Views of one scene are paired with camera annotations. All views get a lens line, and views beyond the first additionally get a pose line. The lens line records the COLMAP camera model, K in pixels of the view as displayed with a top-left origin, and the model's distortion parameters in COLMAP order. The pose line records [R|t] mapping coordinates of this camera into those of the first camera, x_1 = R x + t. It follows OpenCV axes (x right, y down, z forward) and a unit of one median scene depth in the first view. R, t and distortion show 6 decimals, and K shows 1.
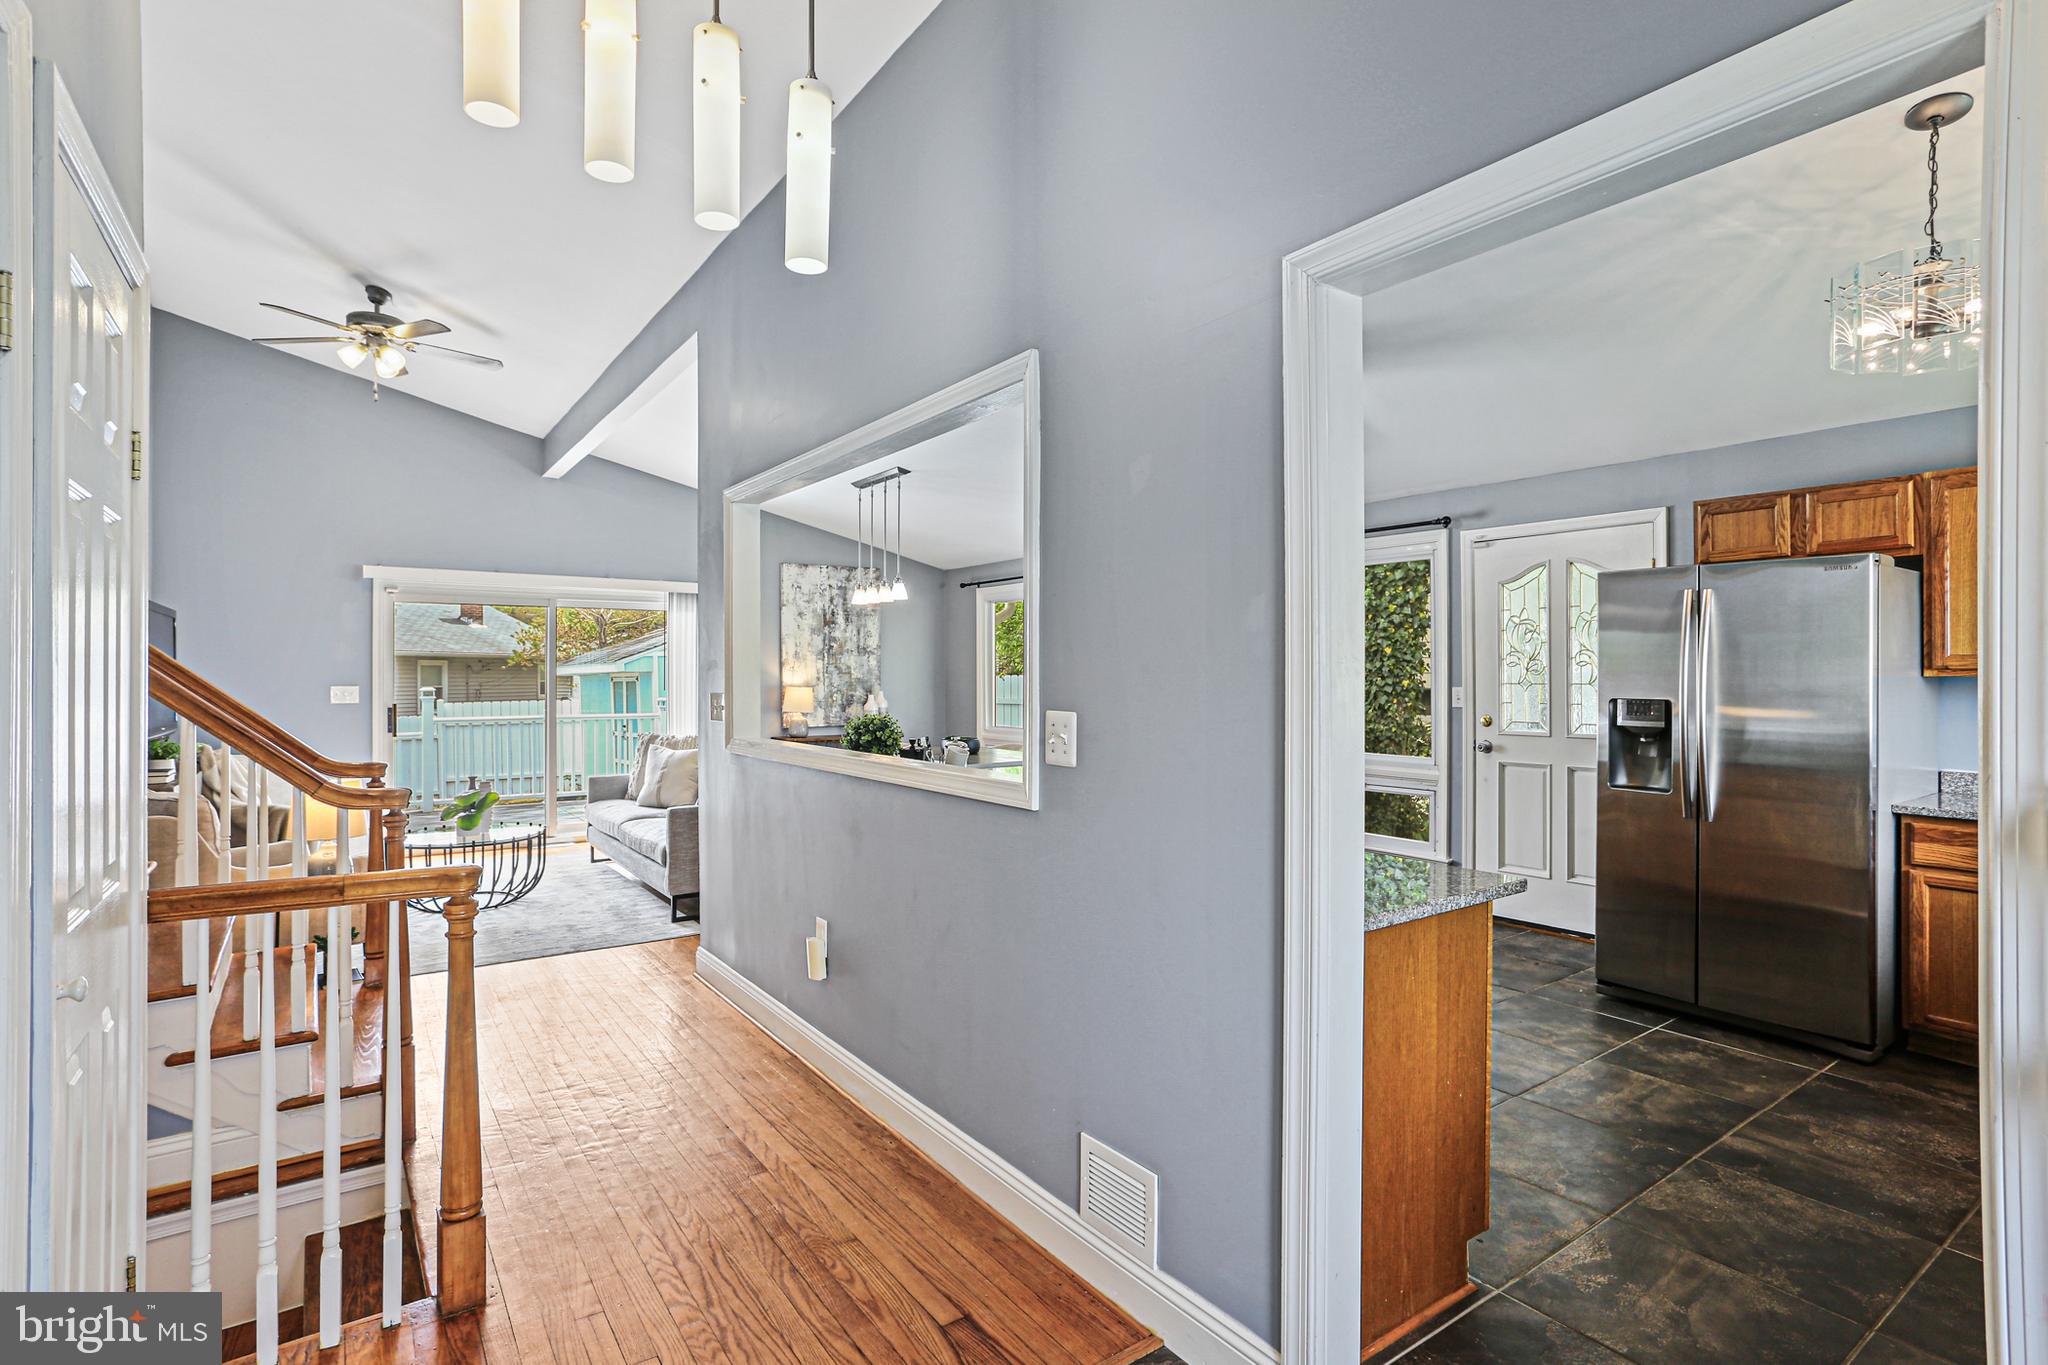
lens RADIAL K [[979.3, 0, 1023.3], [0, 979.3, 670.6], [0, 0, 1]] dist [0.001963, 0.001432]
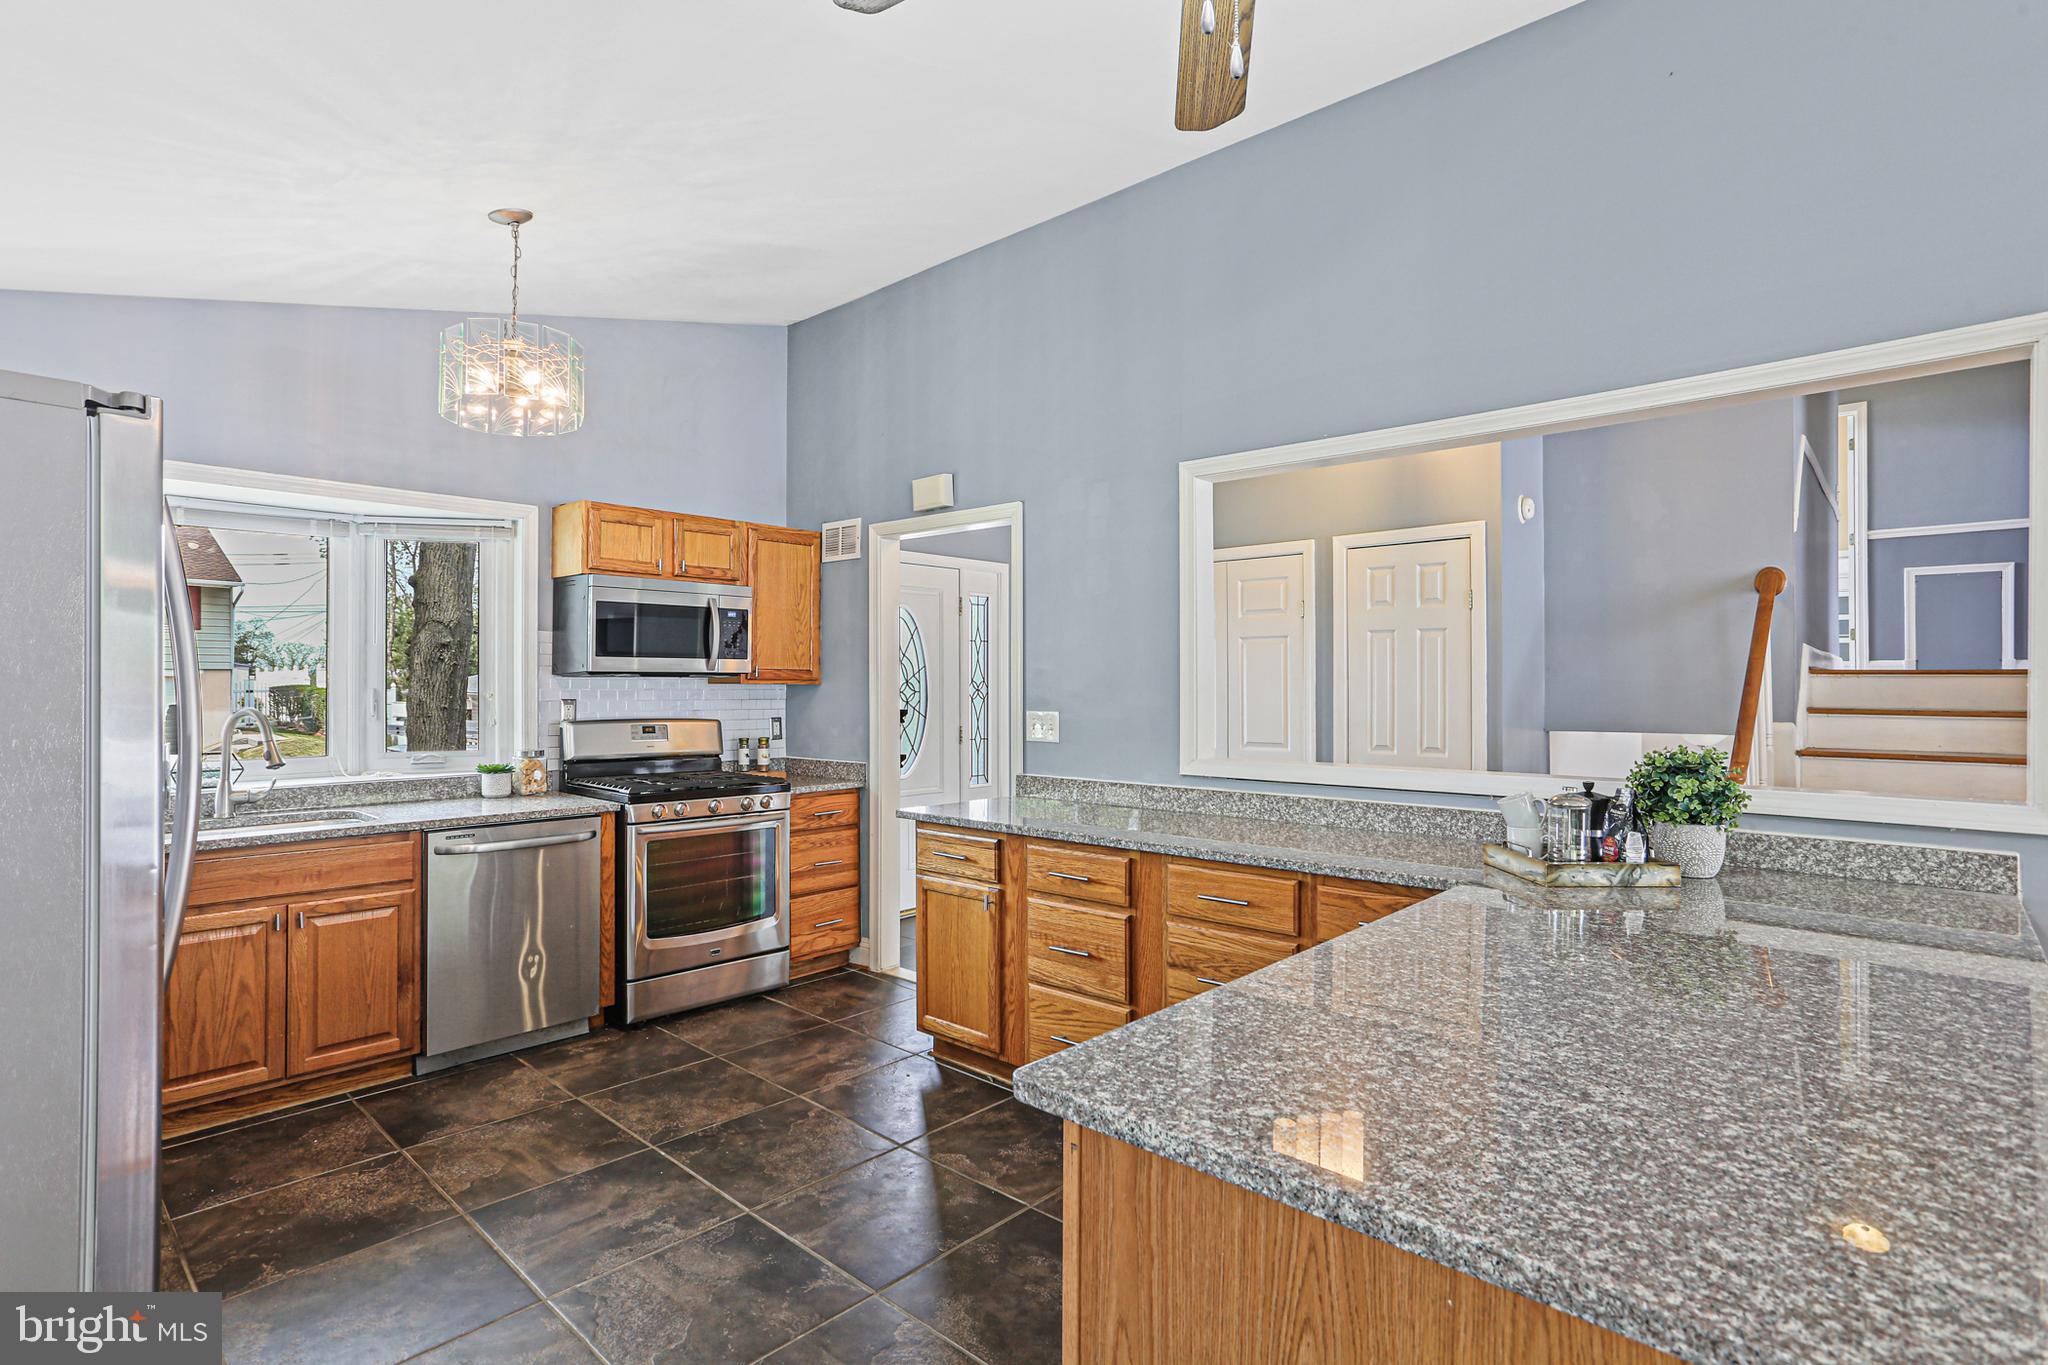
lens RADIAL K [[1002.6, 0, 1015.8], [0, 1002.6, 675.5], [0, 0, 1]] dist [-0.051393, 0.028579]
pose [[-0.978335, -0.000381, -0.207029, 0.340554], [0.001991, 0.999935, -0.011252, 0.007232], [0.207019, -0.011420, -0.978270, 1.365075]]
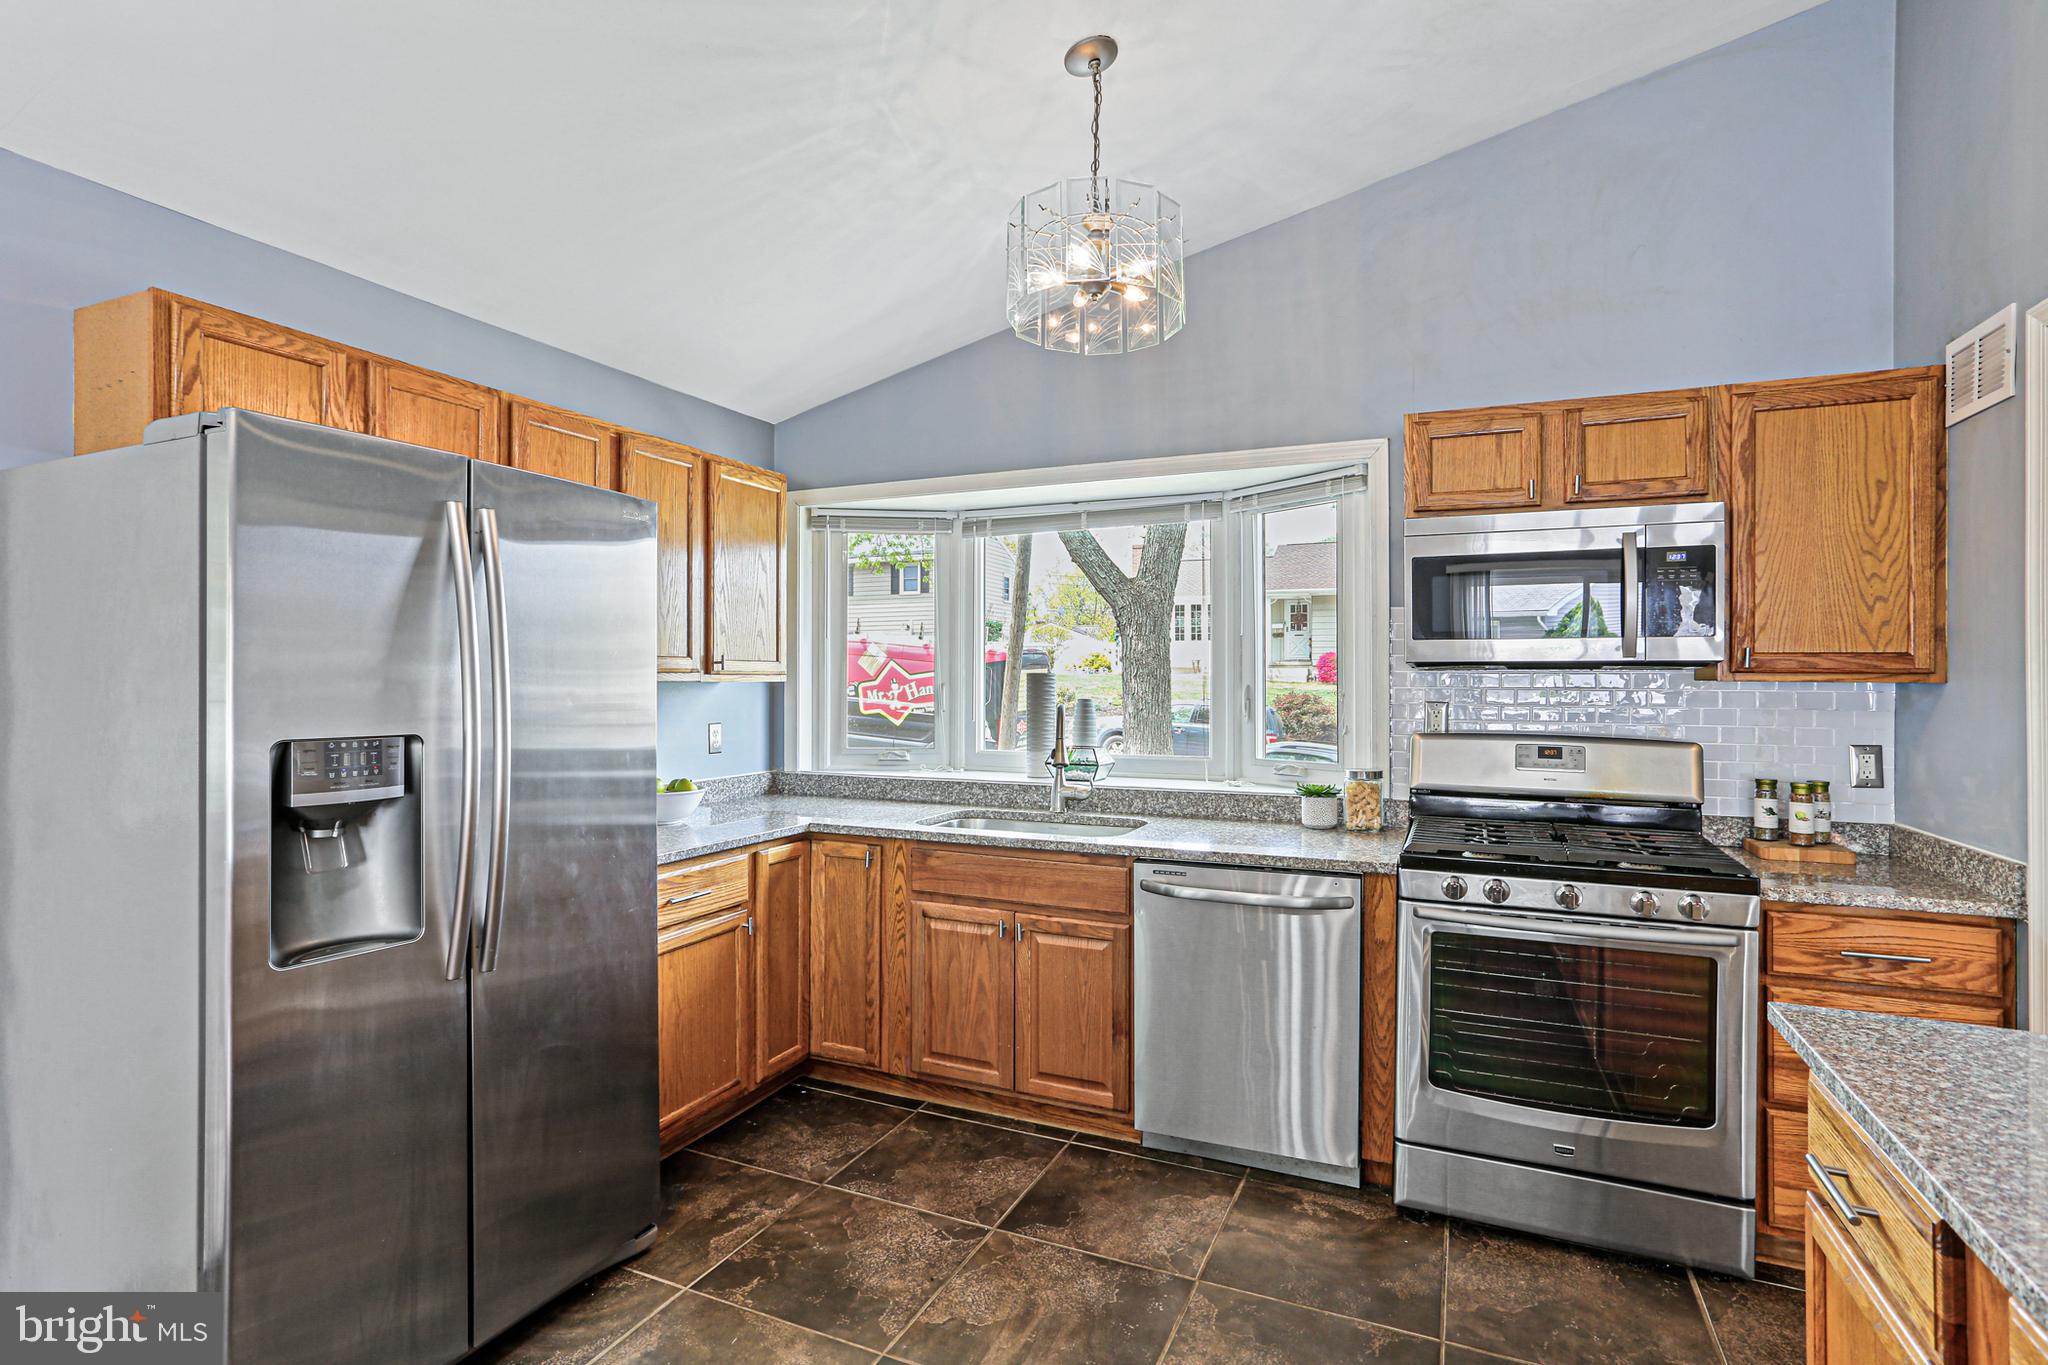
lens RADIAL K [[1002.6, 0, 1015.8], [0, 1002.6, 675.5], [0, 0, 1]] dist [-0.051393, 0.028579]
pose [[-0.502387, 0.002795, 0.864638, 0.108454], [-0.001870, 0.999989, -0.004319, 0.003424], [-0.864641, -0.003786, -0.502377, 0.898866]]
